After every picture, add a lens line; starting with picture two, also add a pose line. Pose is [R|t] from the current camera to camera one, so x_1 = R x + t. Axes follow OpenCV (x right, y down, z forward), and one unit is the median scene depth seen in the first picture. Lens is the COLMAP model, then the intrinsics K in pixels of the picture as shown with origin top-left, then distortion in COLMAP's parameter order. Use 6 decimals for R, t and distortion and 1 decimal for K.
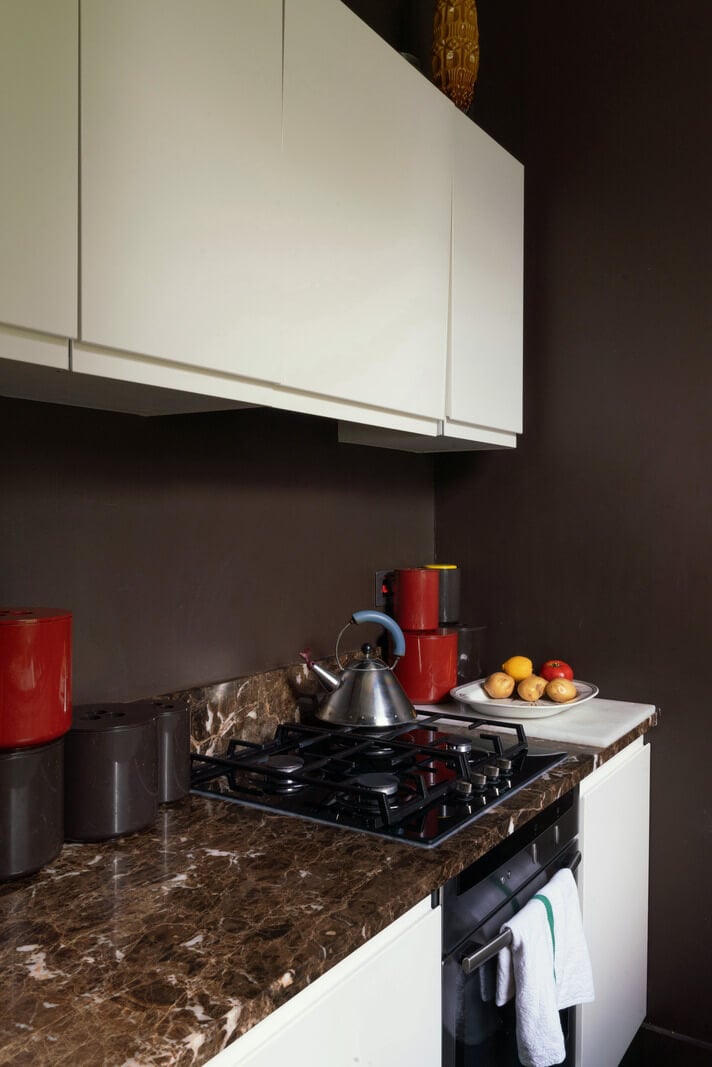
lens RADIAL K [[870.3, 0, 356.0], [0, 870.3, 533.5], [0, 0, 1]] dist [-0.000648, -0.000704]
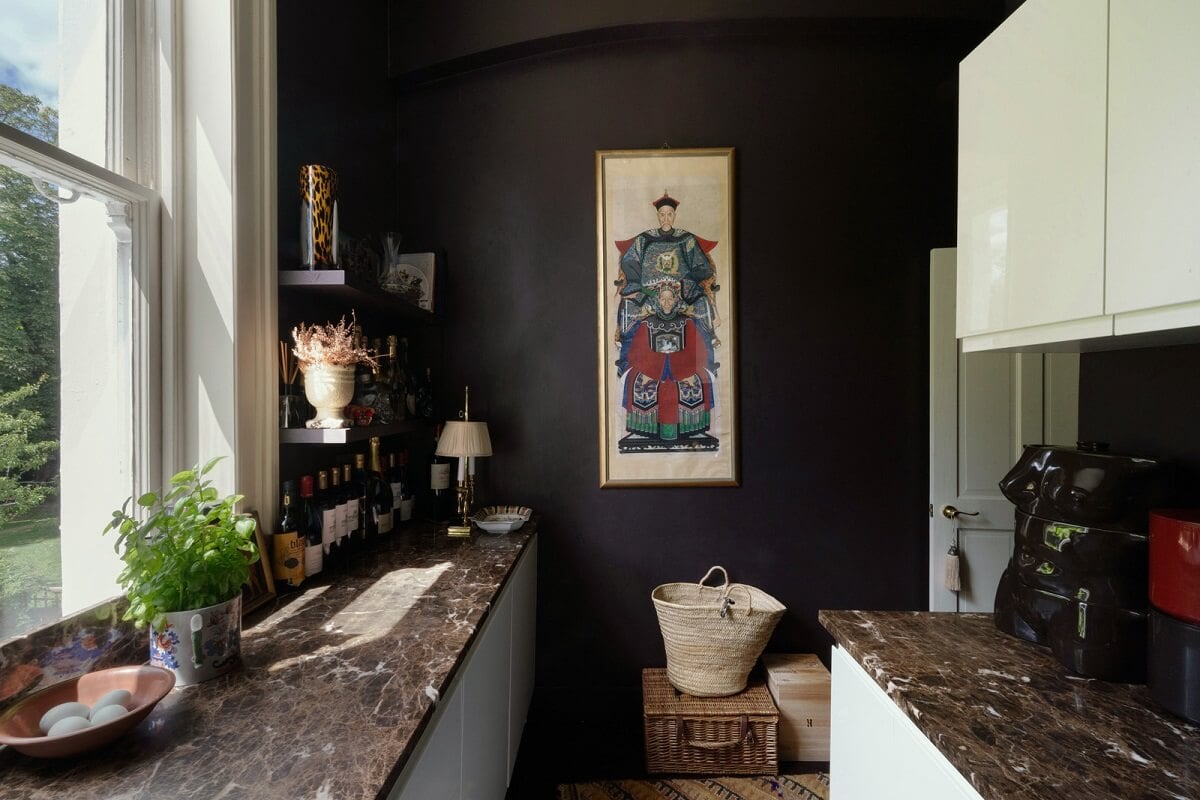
lens RADIAL K [[673.2, 0, 600.0], [0, 673.2, 400.0], [0, 0, 1]] dist [-0.000786, -0.000263]
pose [[-0.848617, -0.002639, -0.529002, 1.086246], [-0.017232, 0.999595, 0.022656, -0.106813], [0.528727, 0.028342, -0.848318, 1.692942]]
